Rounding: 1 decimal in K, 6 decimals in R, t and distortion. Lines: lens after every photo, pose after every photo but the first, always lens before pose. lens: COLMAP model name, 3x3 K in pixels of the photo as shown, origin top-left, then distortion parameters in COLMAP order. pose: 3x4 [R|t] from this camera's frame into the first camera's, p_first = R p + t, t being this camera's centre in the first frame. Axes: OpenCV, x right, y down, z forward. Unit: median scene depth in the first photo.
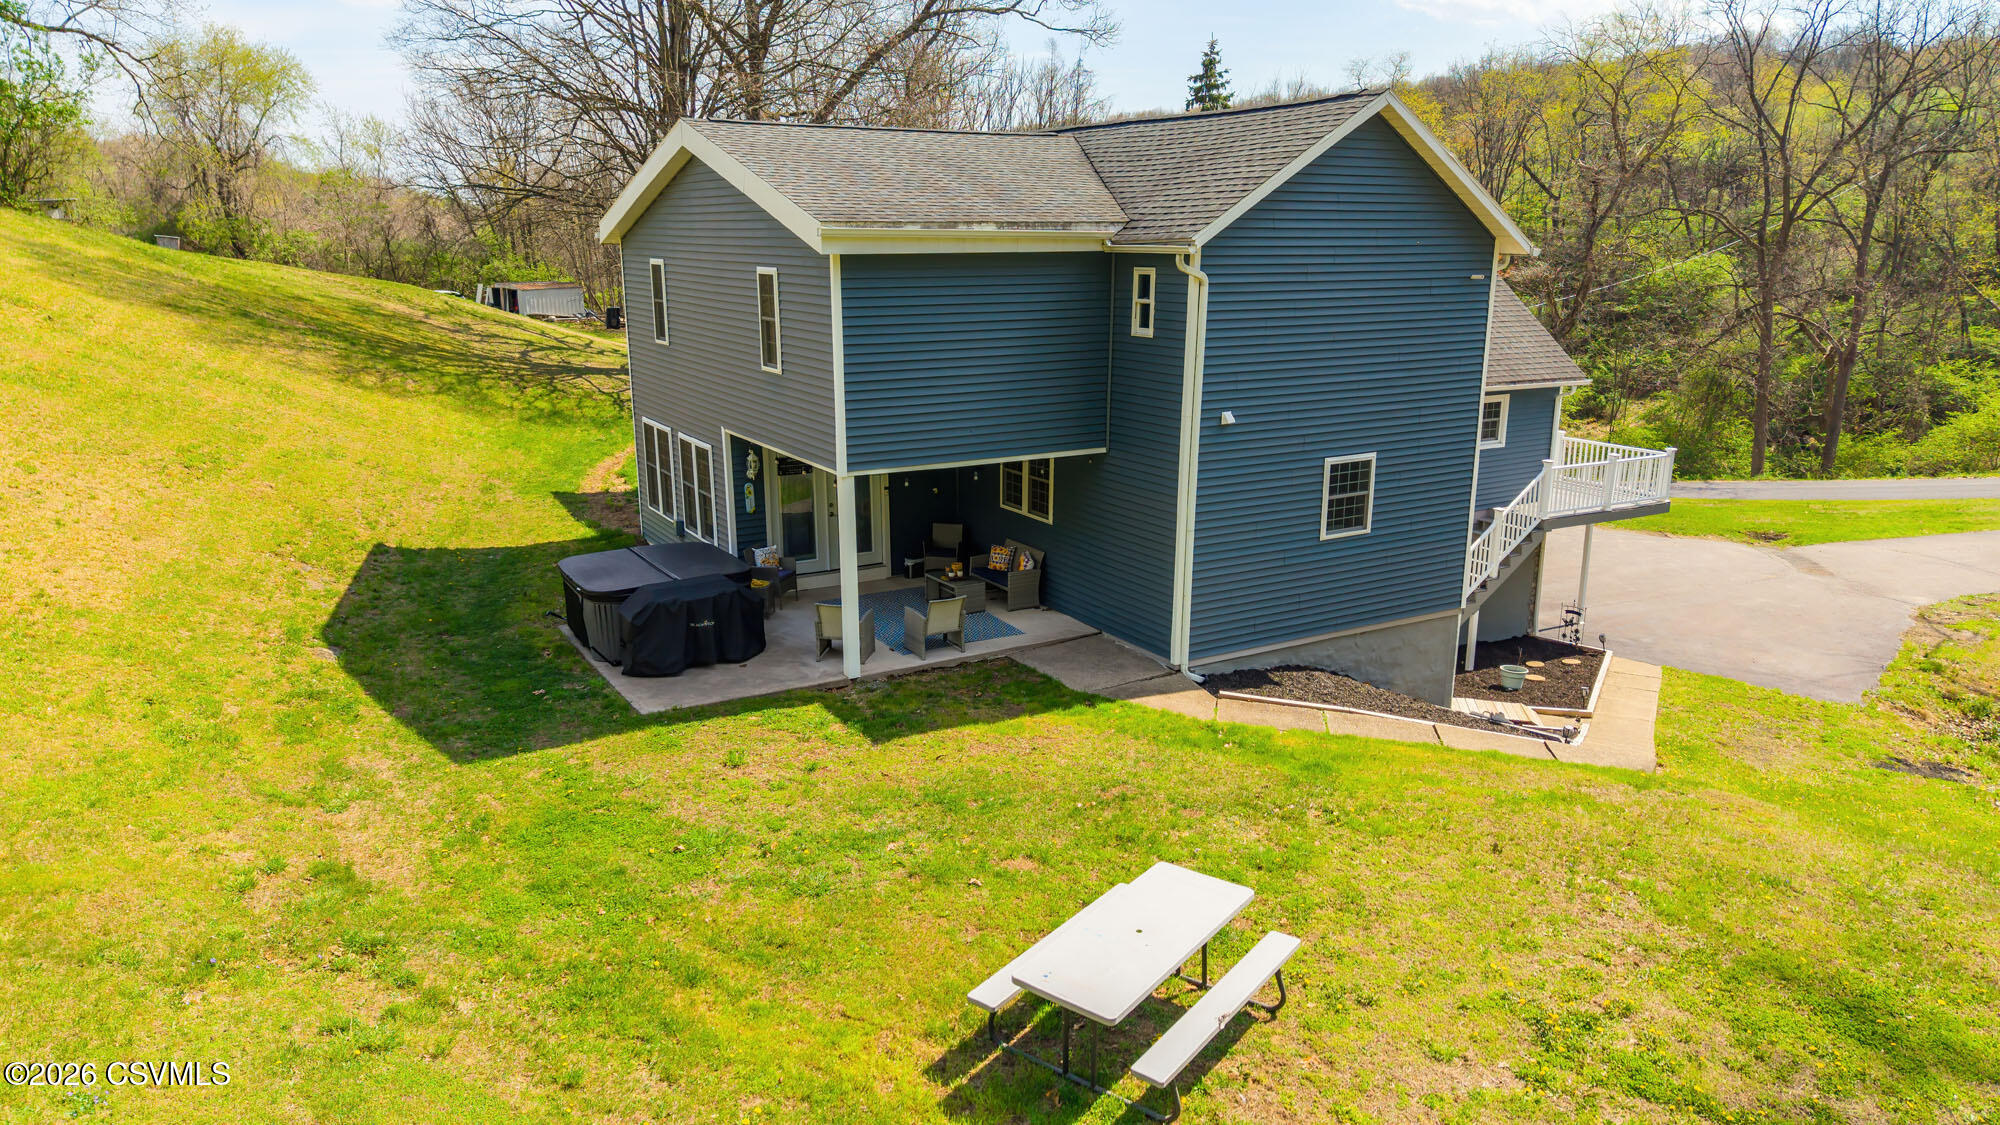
lens RADIAL K [[1349.0, 0, 1009.6], [0, 1349.0, 572.0], [0, 0, 1]] dist [0.006792, -0.011997]
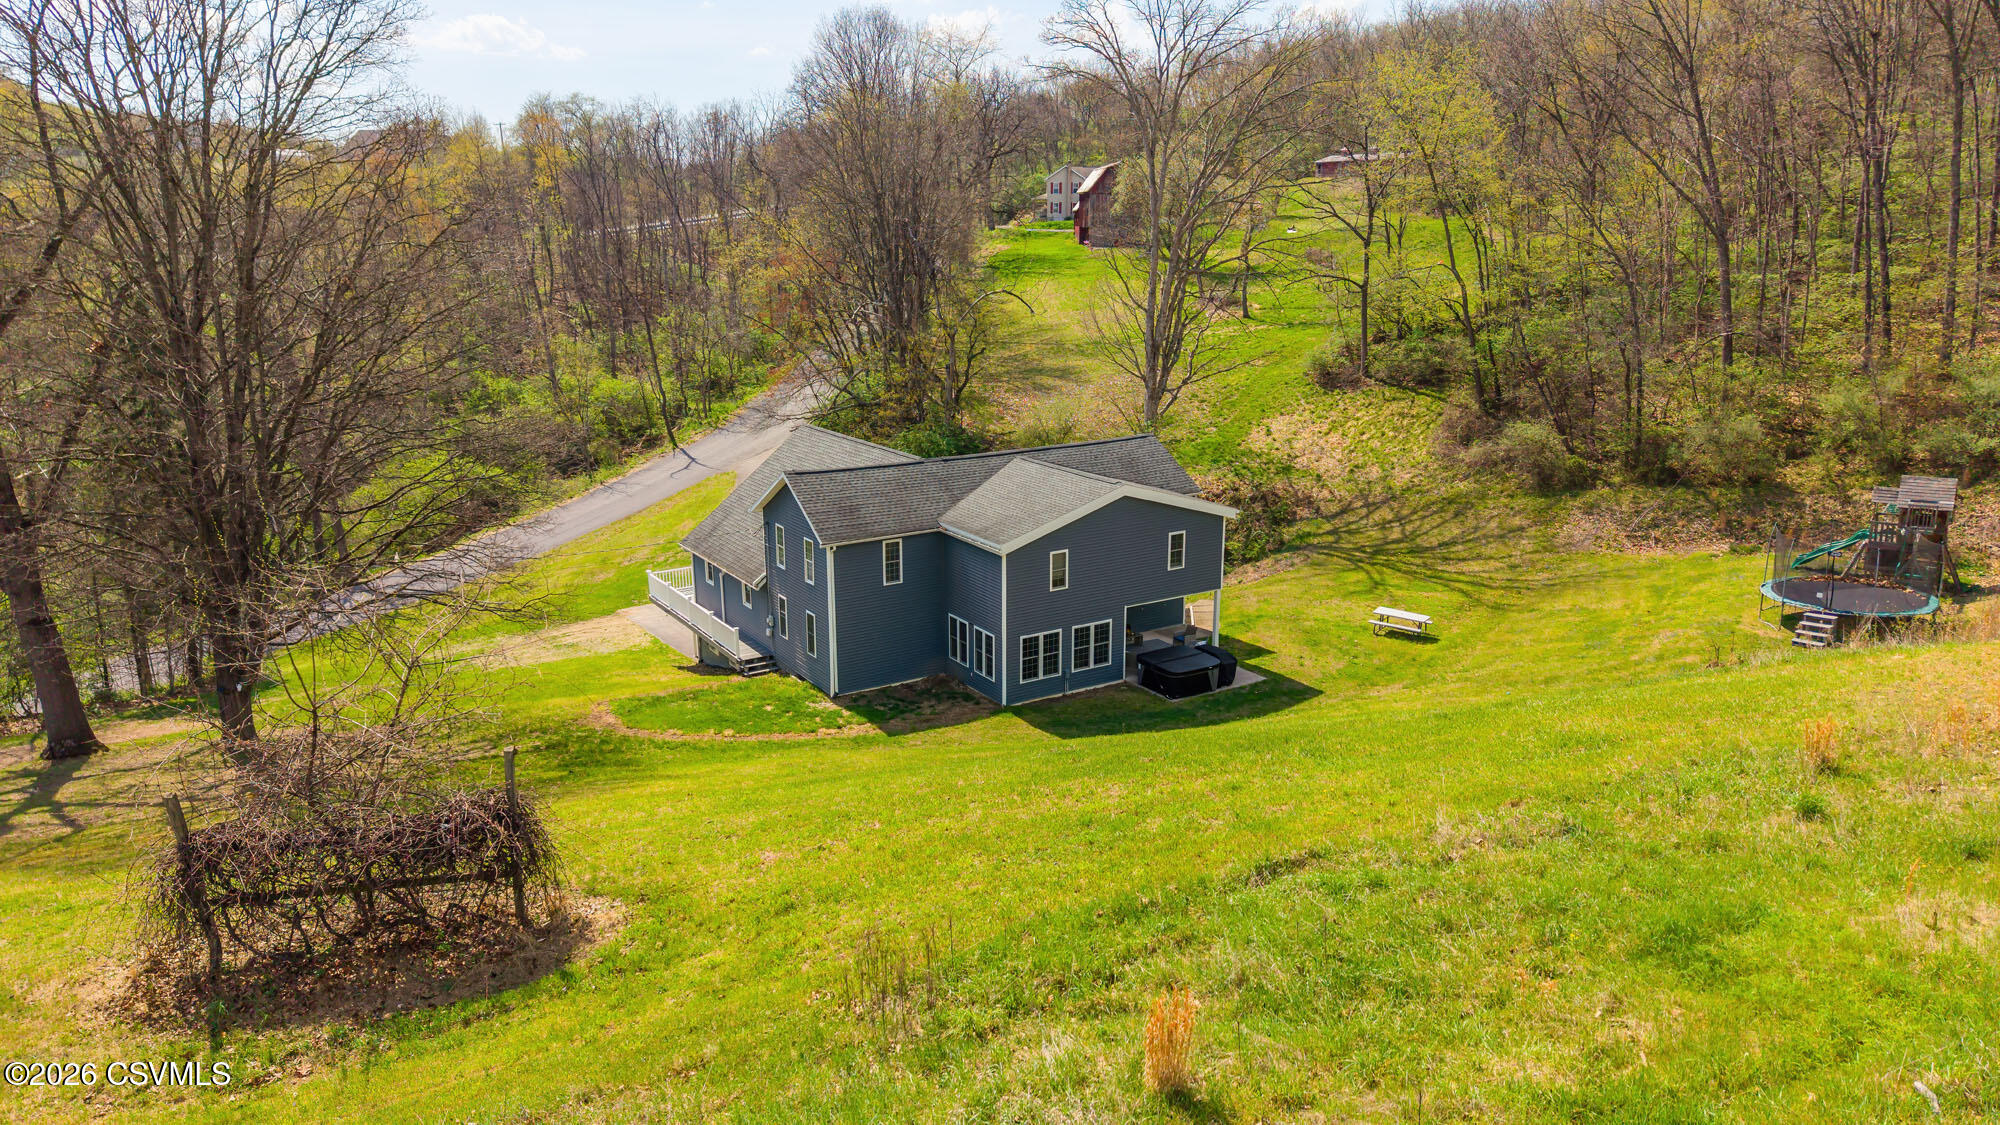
lens RADIAL K [[1349.0, 0, 1013.8], [0, 1349.0, 521.0], [0, 0, 1]] dist [0.006792, -0.011997]
pose [[-0.031832, -0.221109, 0.974729, -3.191947], [0.254028, 0.941411, 0.221847, -1.063046], [-0.966673, 0.254670, 0.026201, 1.425326]]
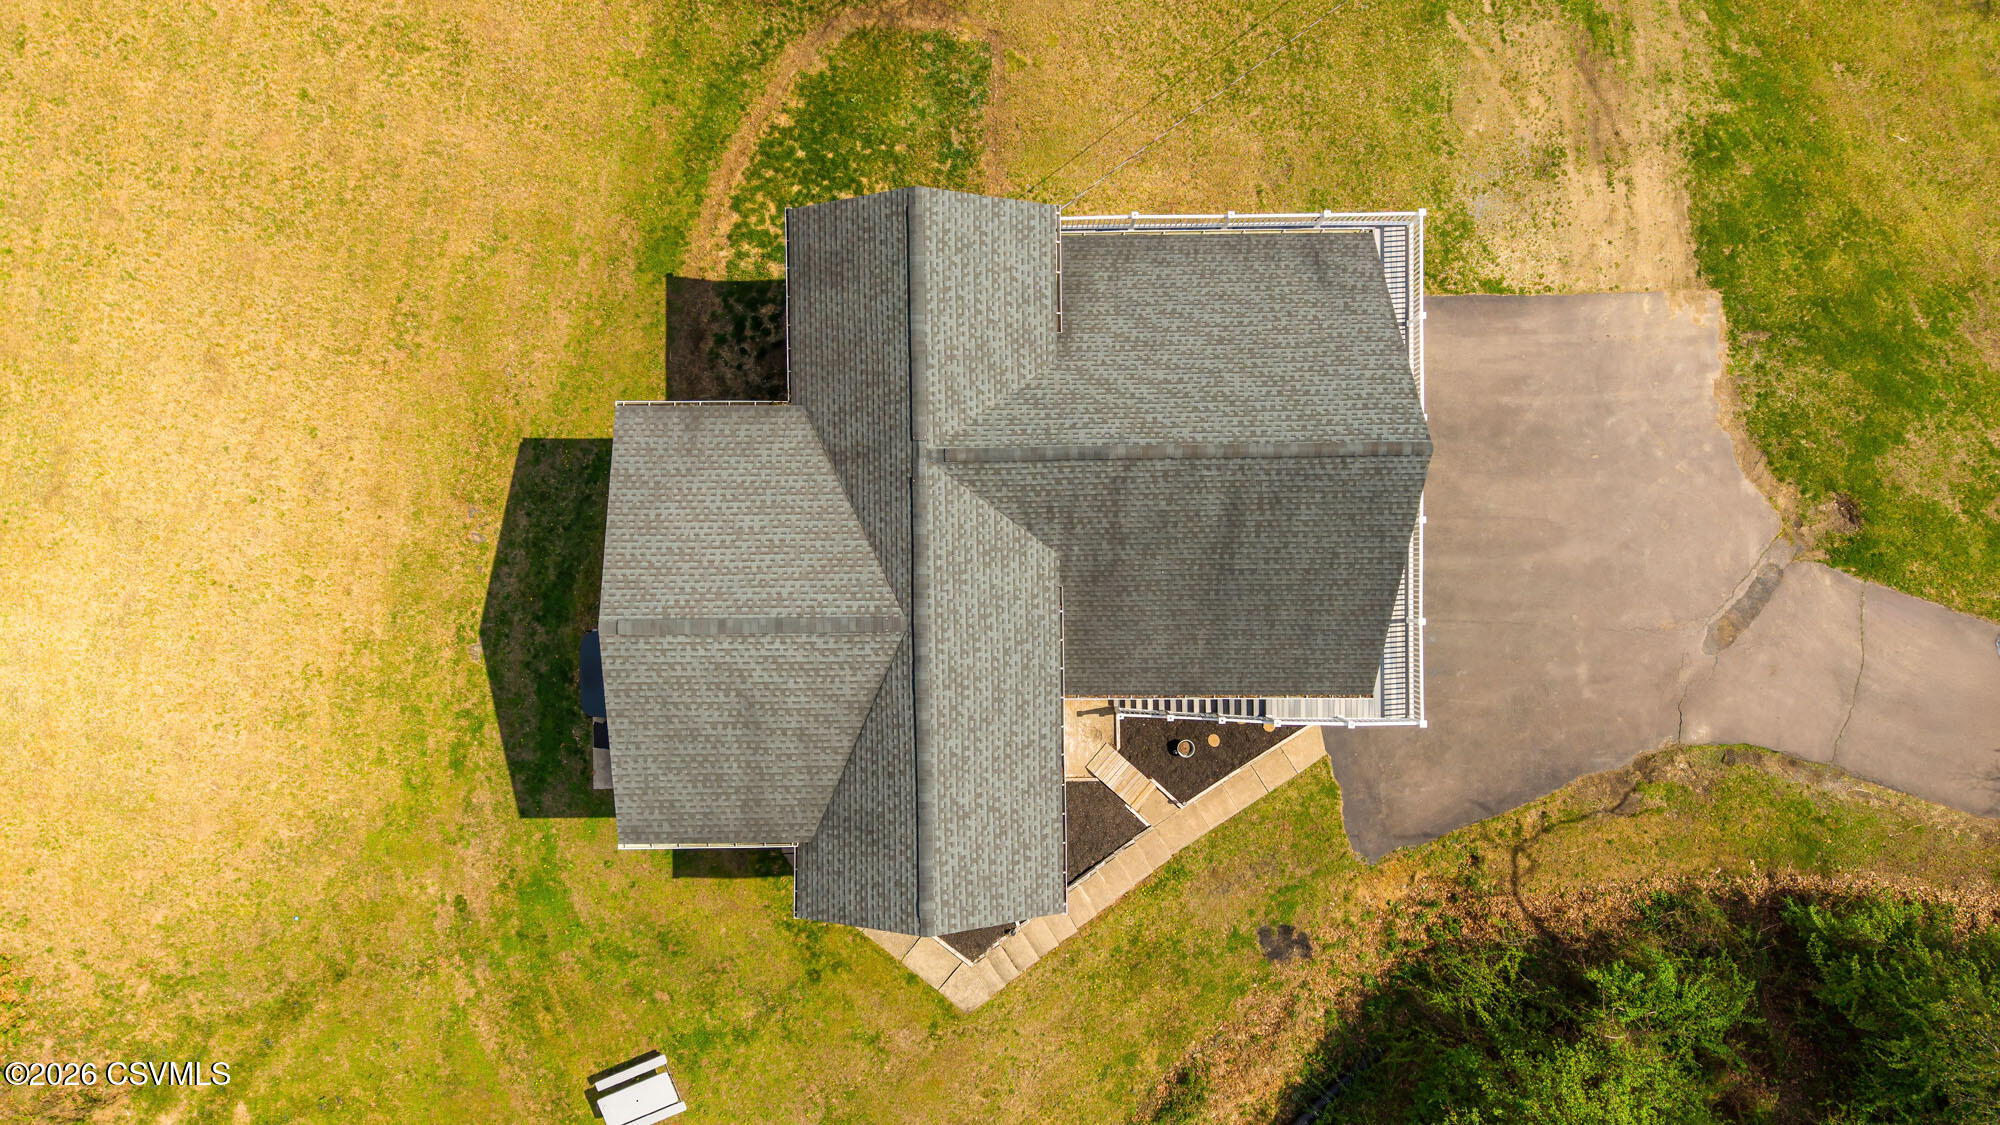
lens RADIAL K [[1349.0, 0, 1003.7], [0, 1349.0, 566.6], [0, 0, 1]] dist [0.006792, -0.011997]
pose [[0.864467, 0.502690, -0.000195, 0.142644], [-0.125191, 0.215663, 0.968409, -2.347738], [0.486852, -0.837134, 0.249365, 1.120668]]
